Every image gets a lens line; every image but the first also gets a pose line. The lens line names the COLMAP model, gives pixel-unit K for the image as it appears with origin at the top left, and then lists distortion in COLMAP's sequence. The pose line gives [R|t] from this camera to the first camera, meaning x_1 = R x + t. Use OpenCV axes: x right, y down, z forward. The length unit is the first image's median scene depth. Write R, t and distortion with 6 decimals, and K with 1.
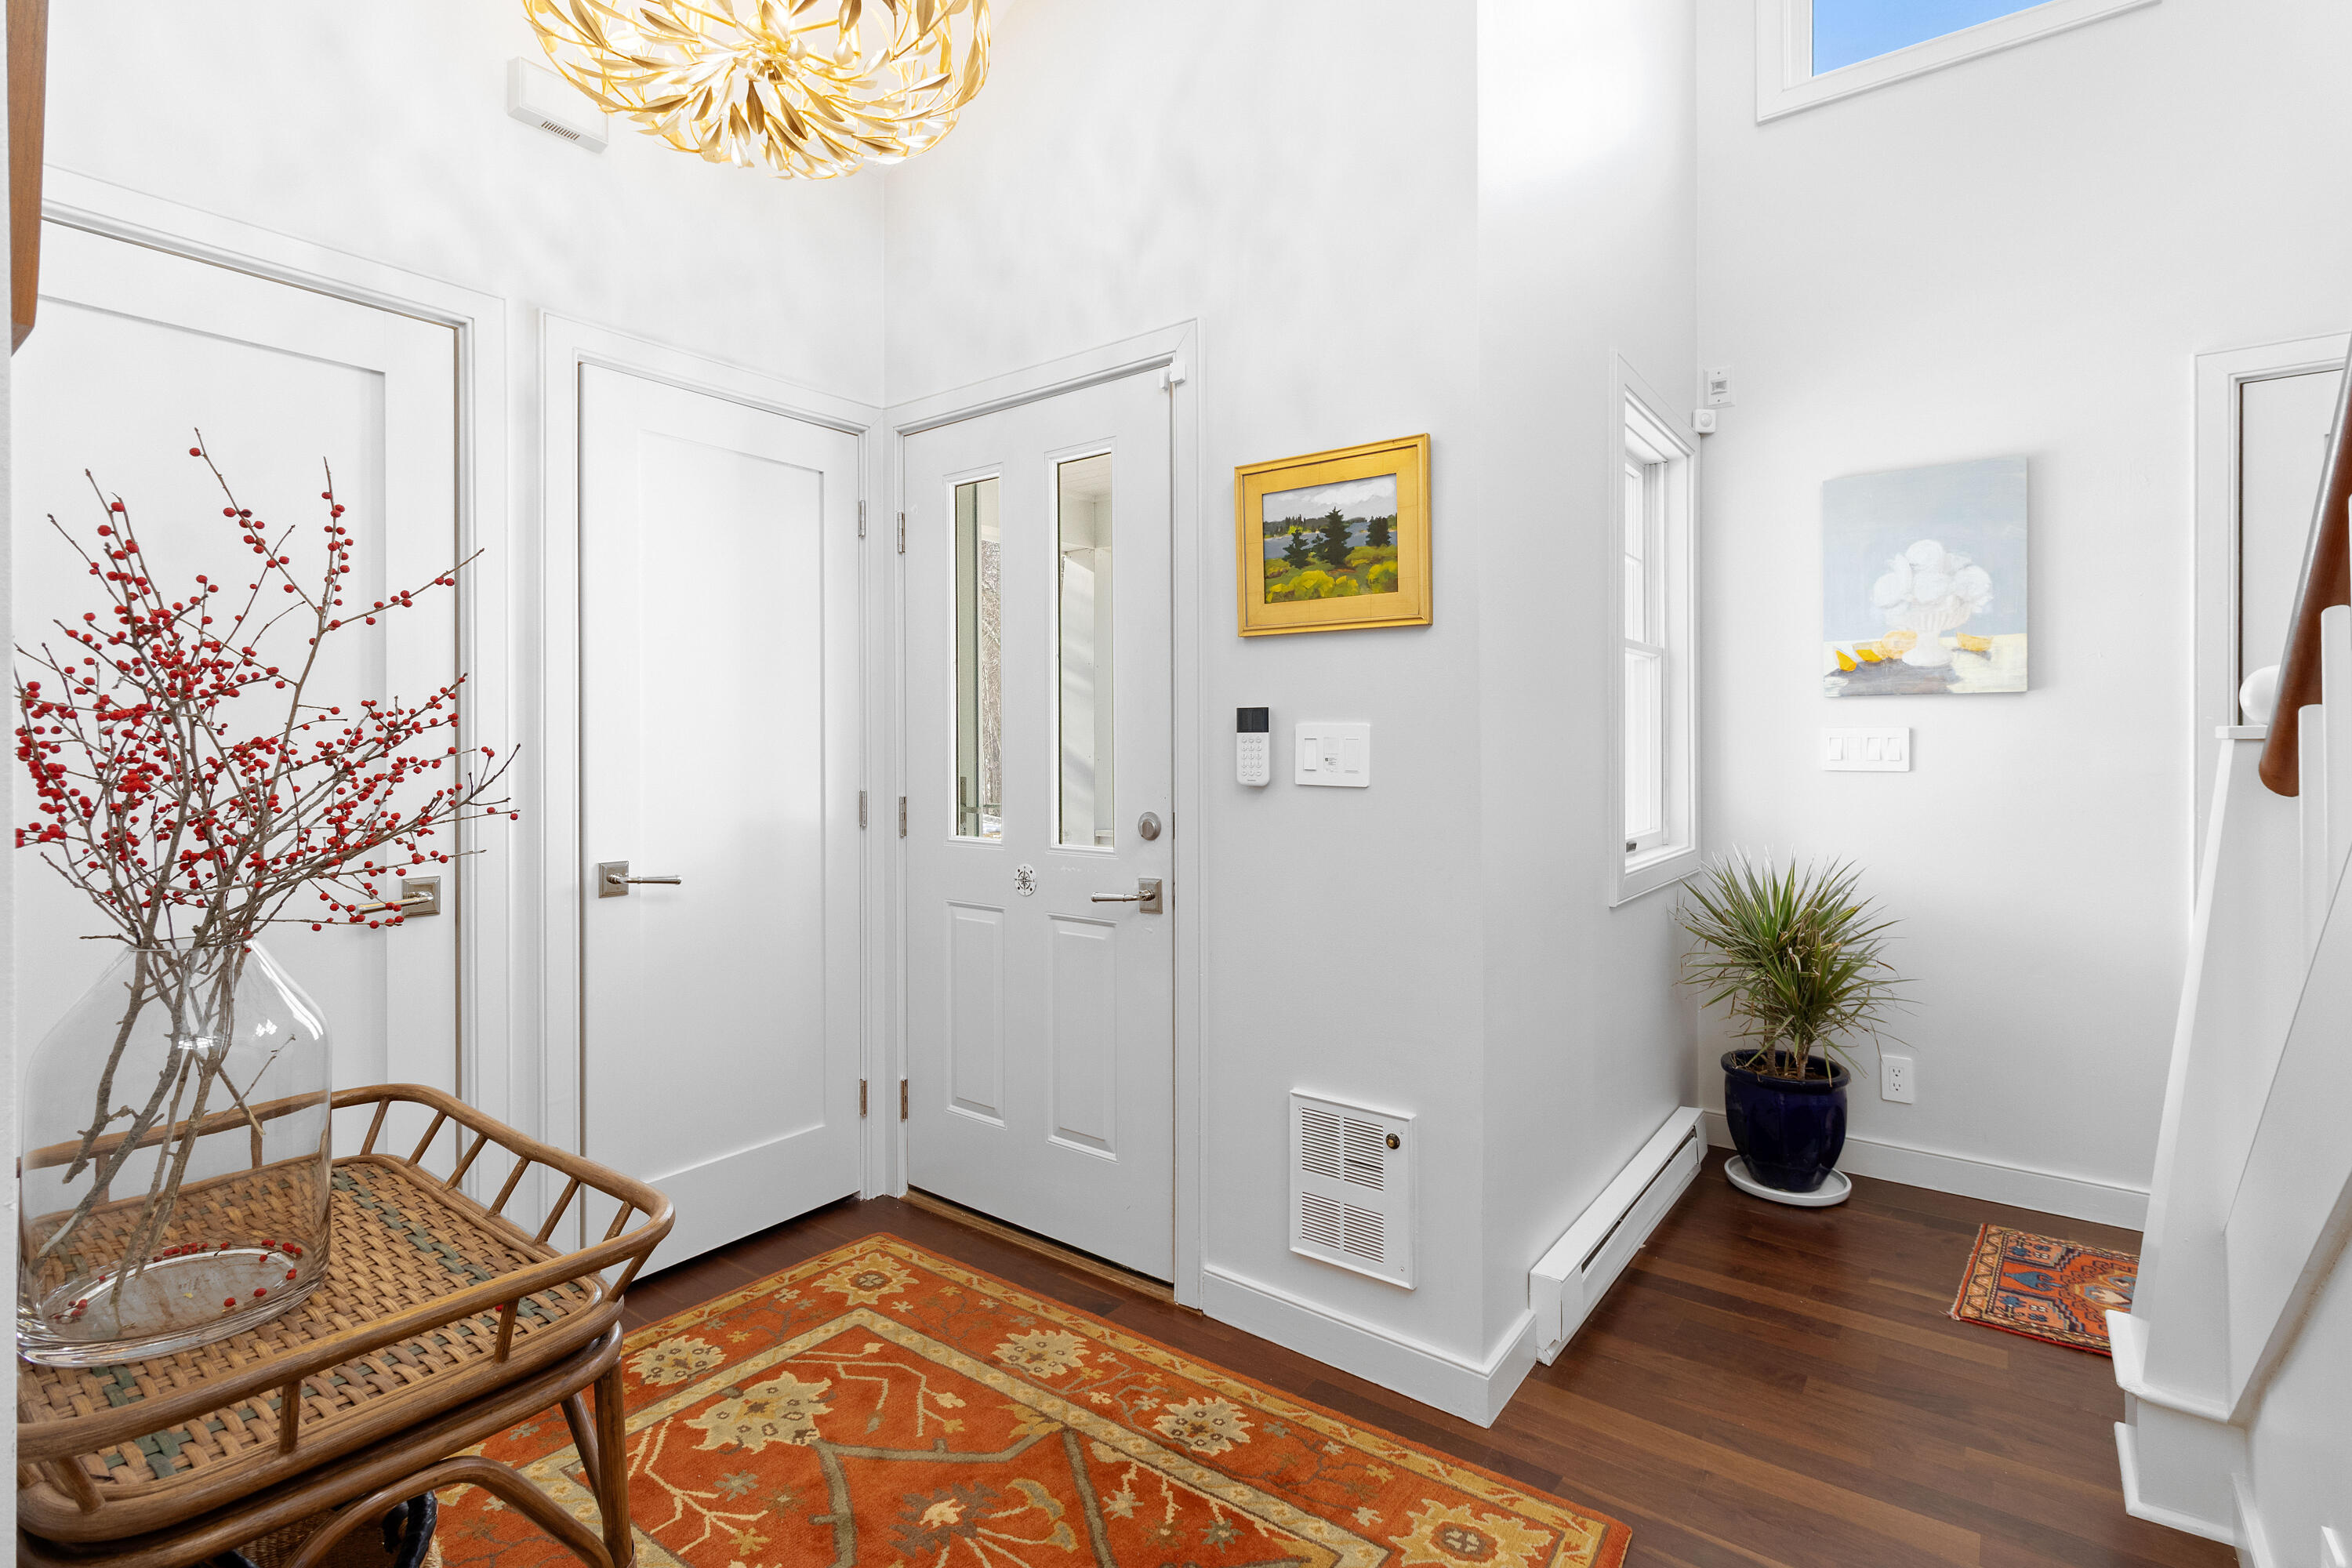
lens RADIAL K [[1078.7, 0, 1191.4], [0, 1078.7, 750.1], [0, 0, 1]] dist [0.002501, -0.000071]
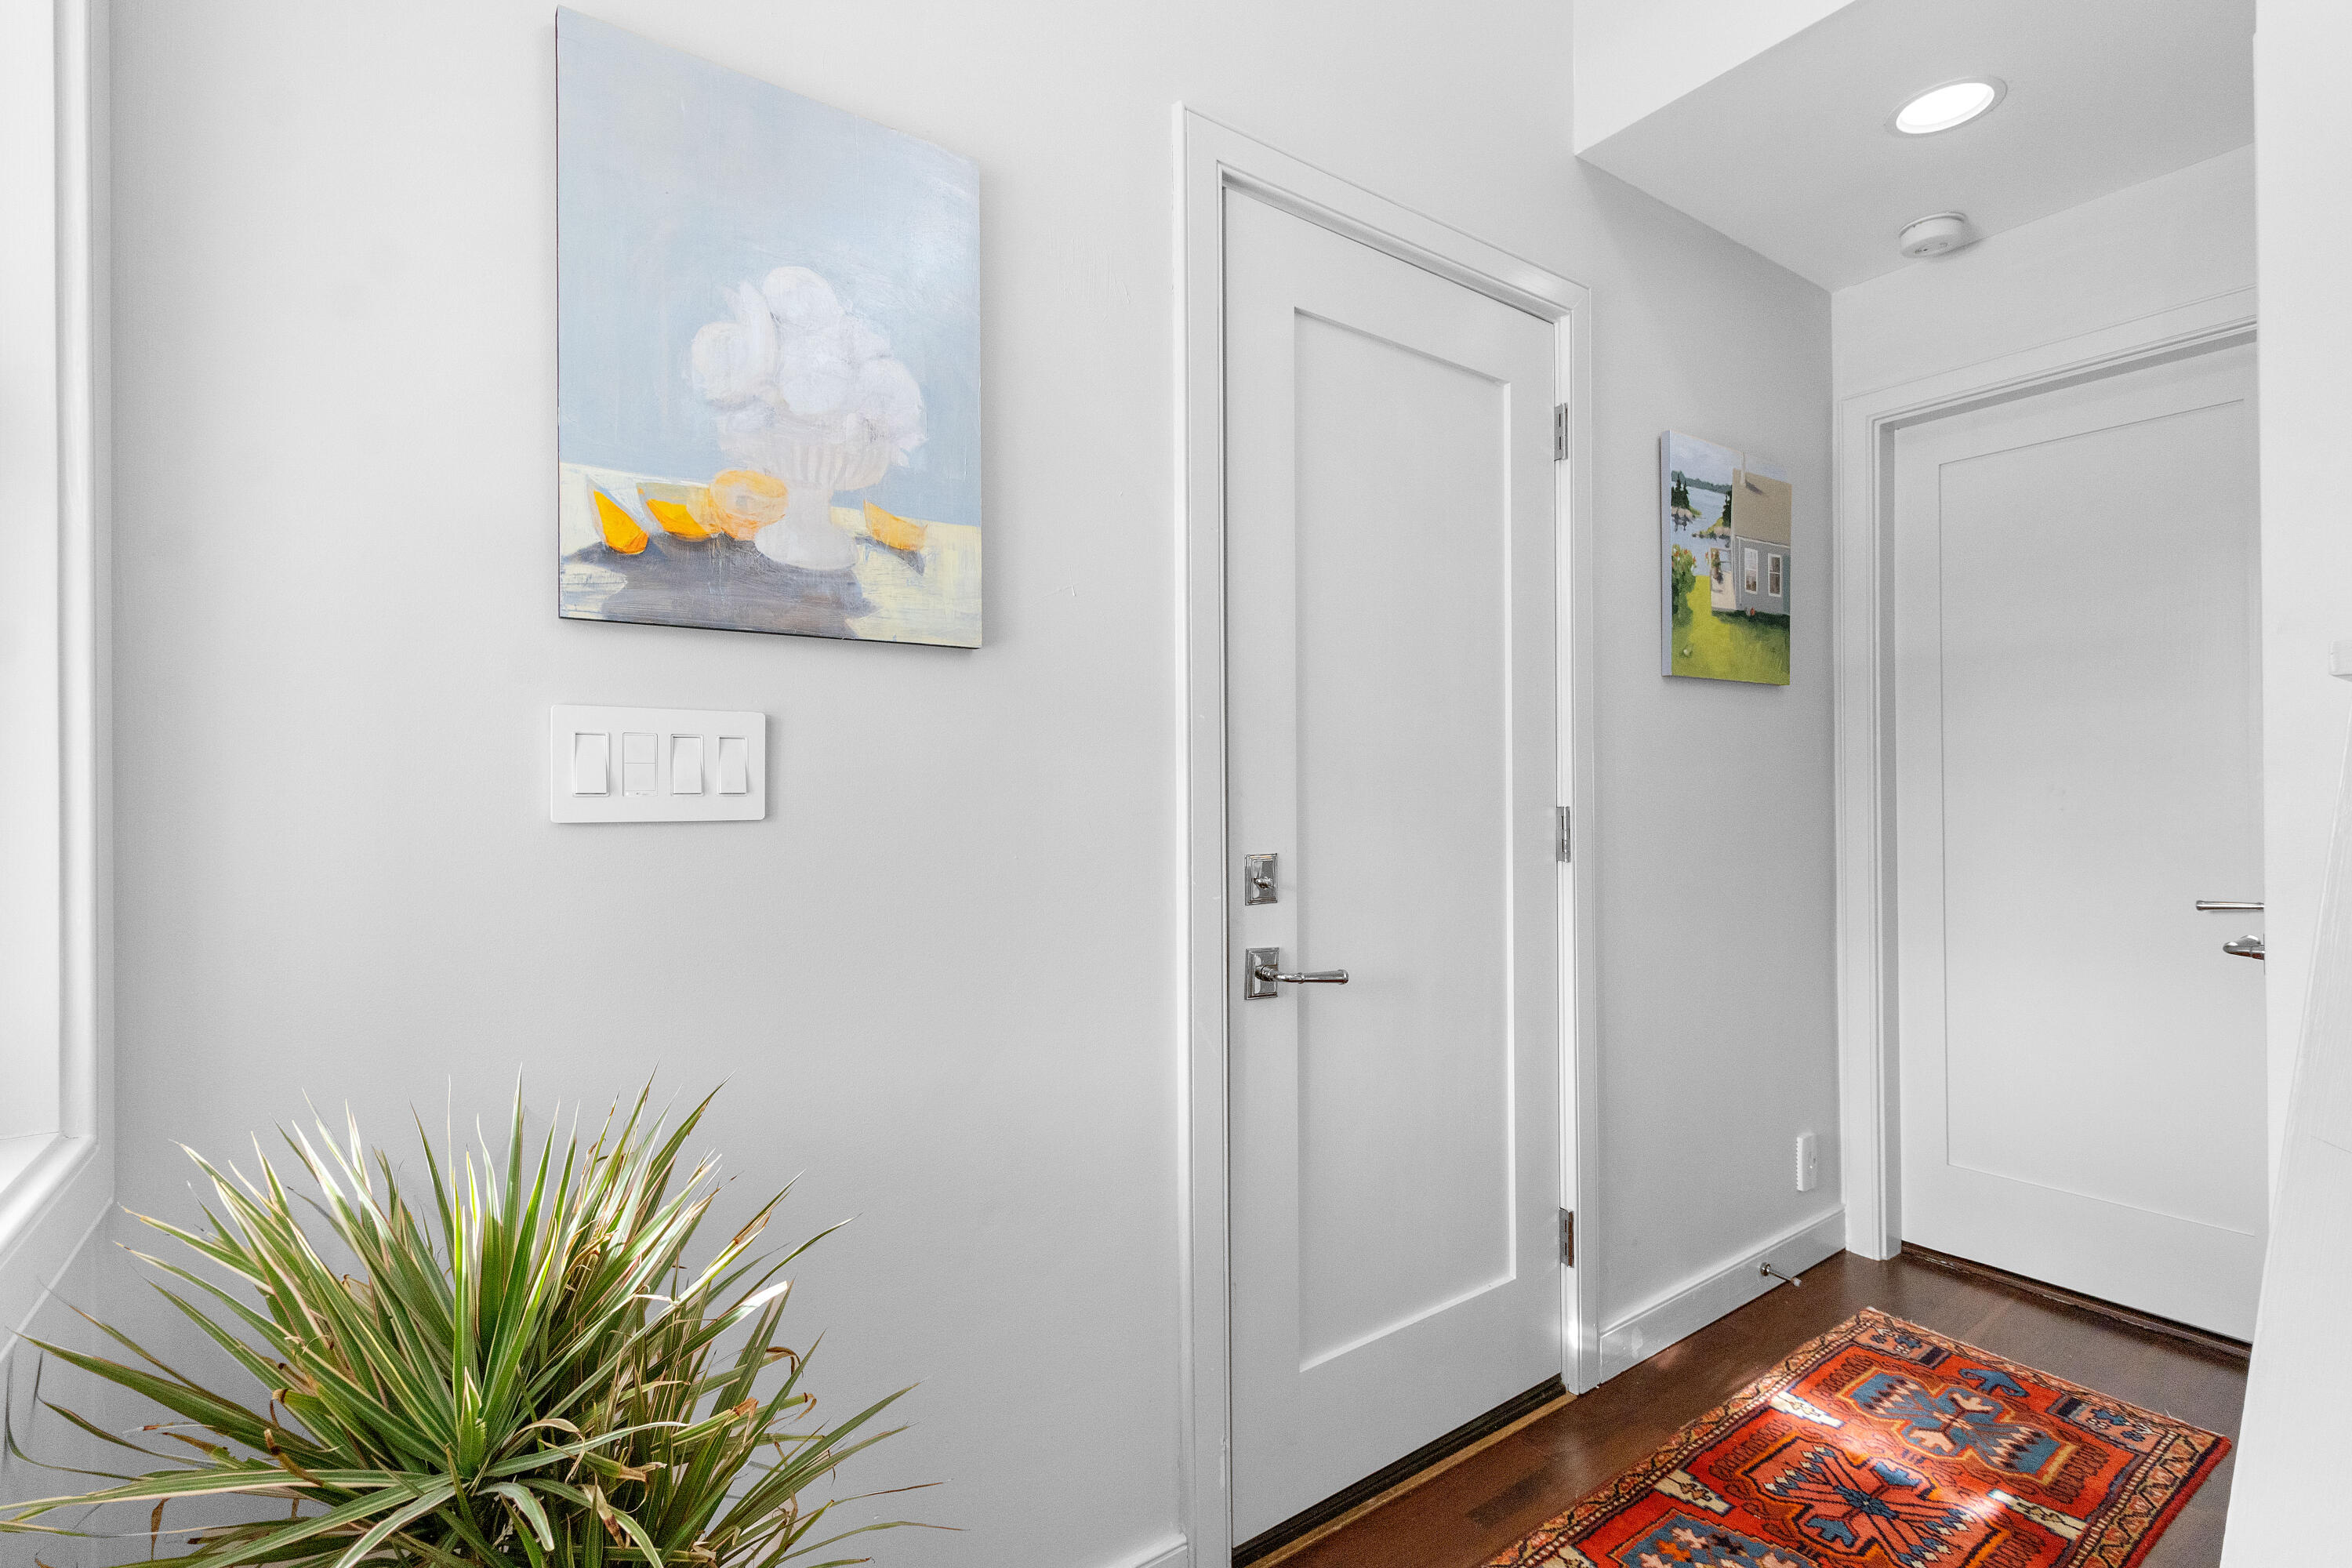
lens RADIAL K [[1099.5, 0, 1184.7], [0, 1099.5, 786.0], [0, 0, 1]] dist [0.001926, 0.000374]
pose [[0.296692, 0.000466, 0.954973, 0.324540], [0.000525, 1.000000, -0.000651, 0.007143], [-0.954973, 0.000694, 0.296692, 0.750139]]
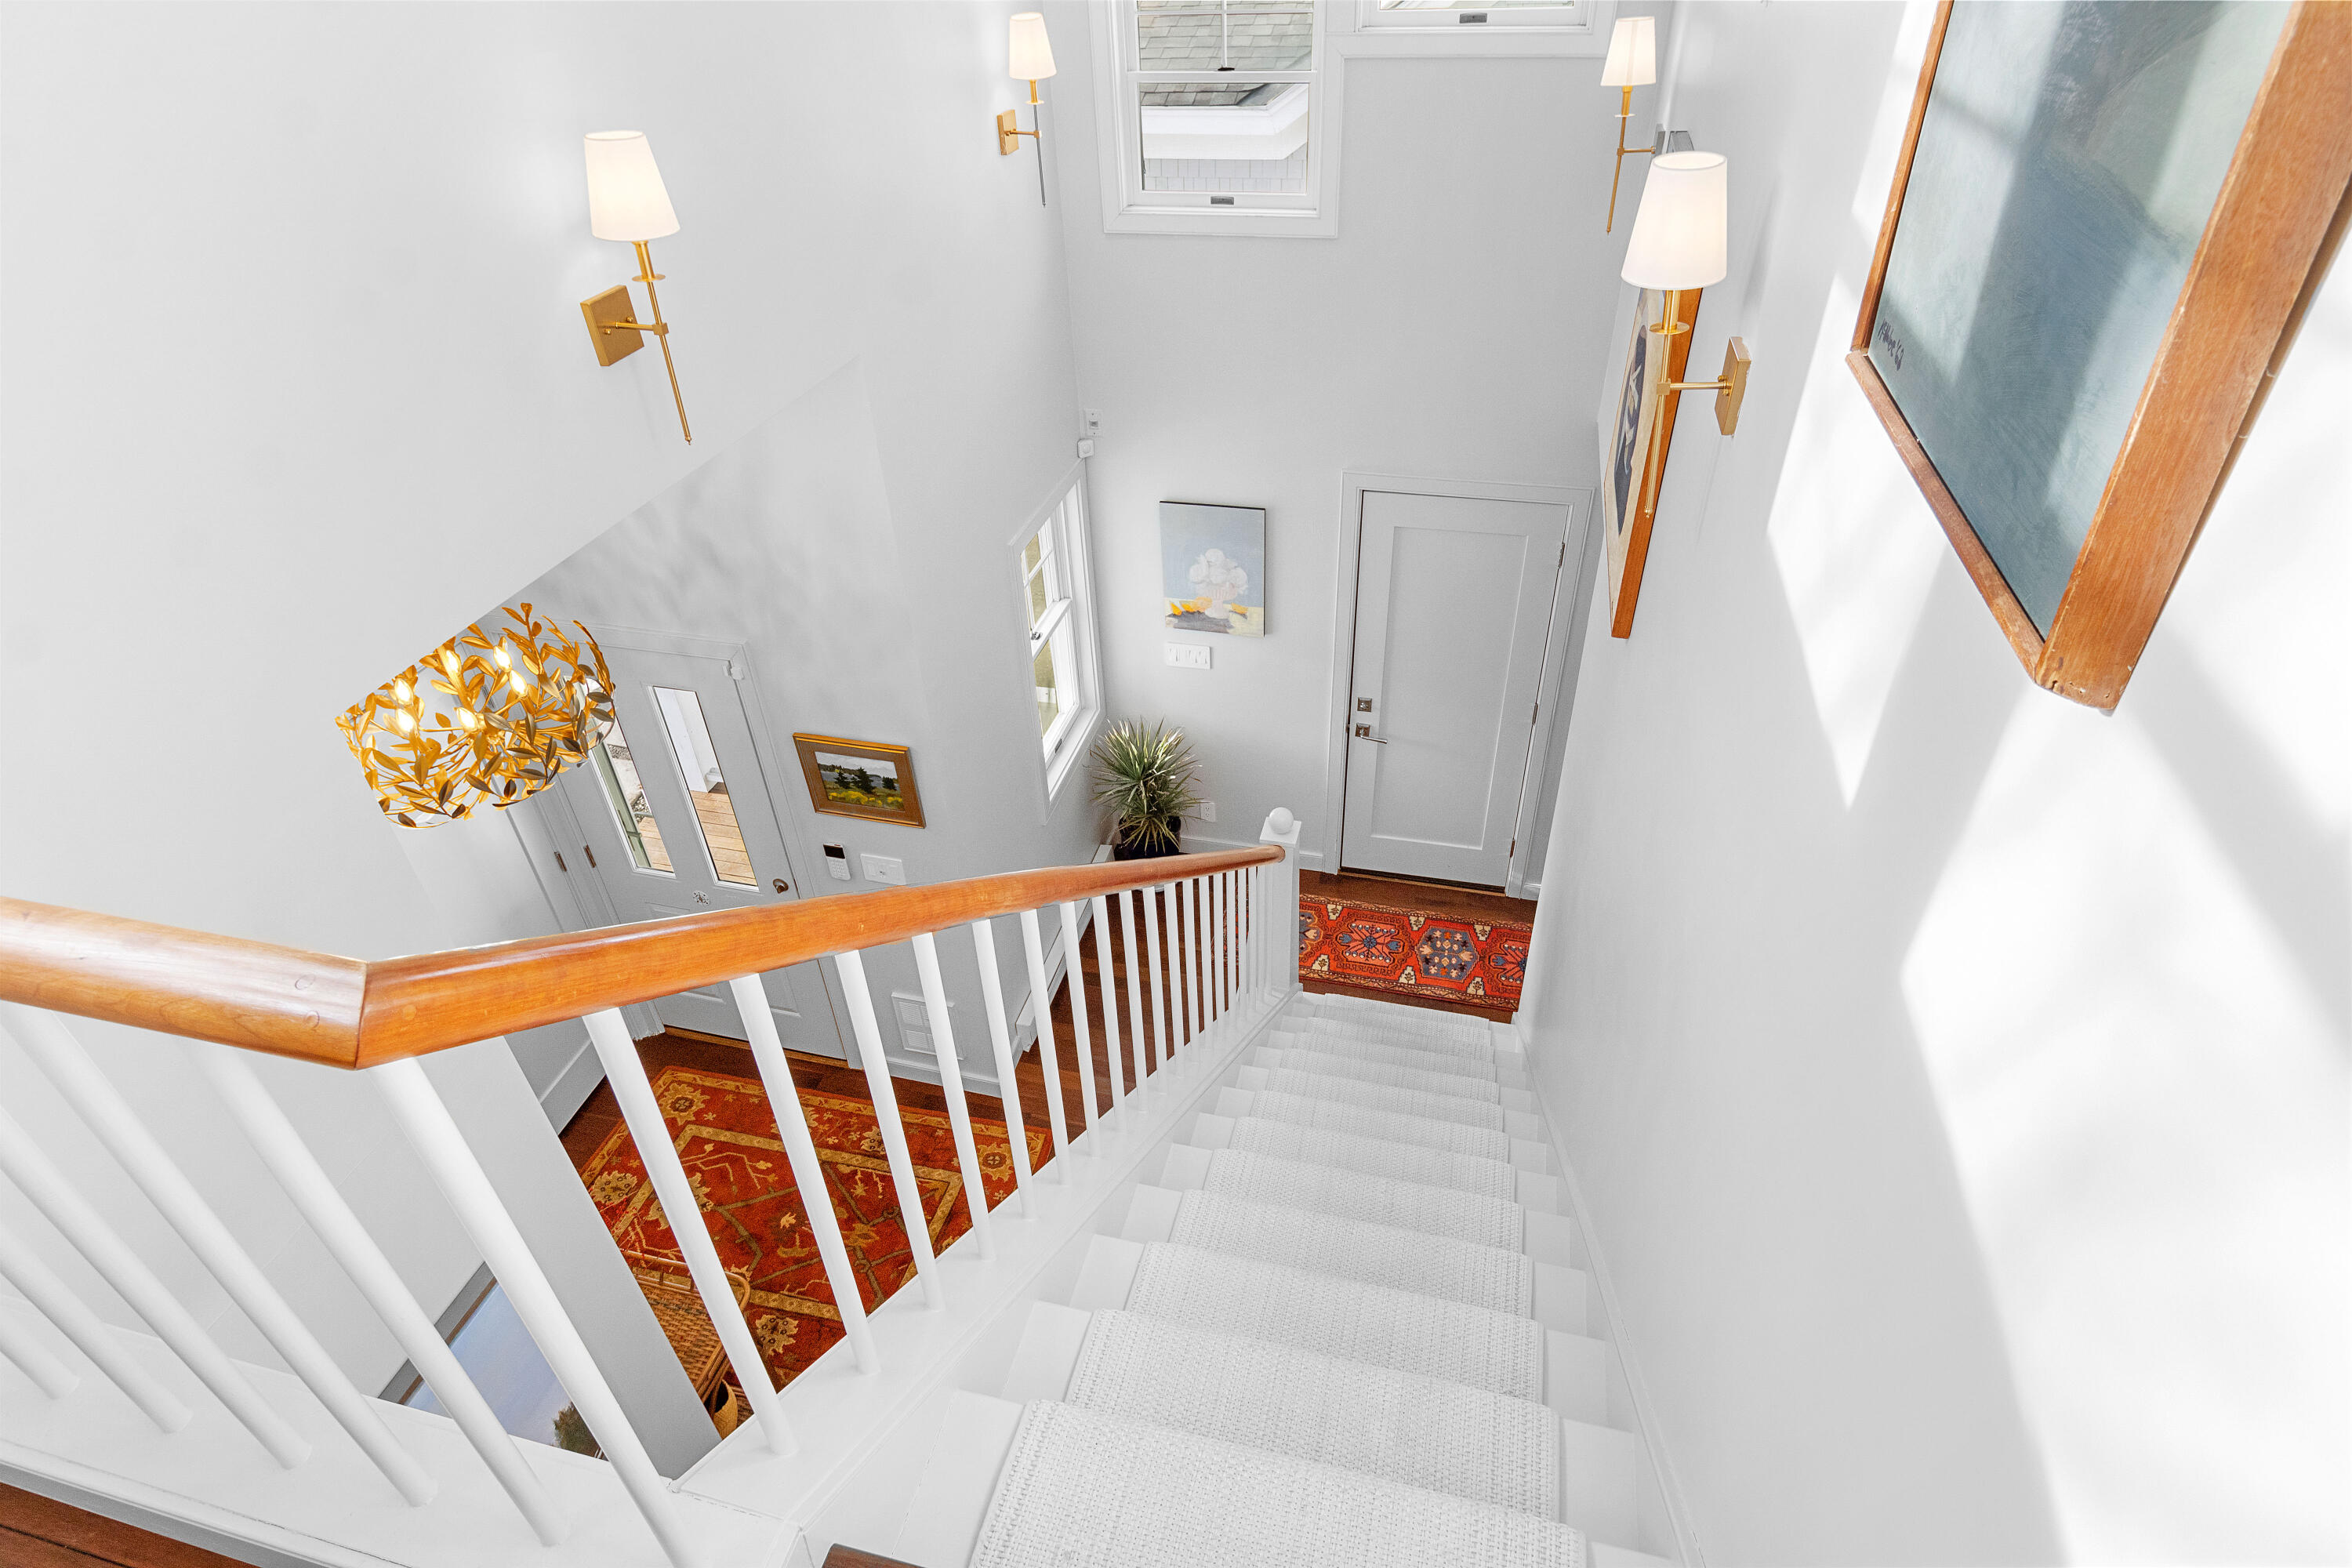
lens RADIAL K [[1216.7, 0, 1172.4], [0, 1216.7, 751.6], [0, 0, 1]] dist [-0.002377, -0.000297]
pose [[0.923866, -0.249459, 0.290245, 0.023817], [0.037803, 0.814153, 0.579419, -1.019731], [-0.380845, -0.524333, 0.761598, -0.517964]]
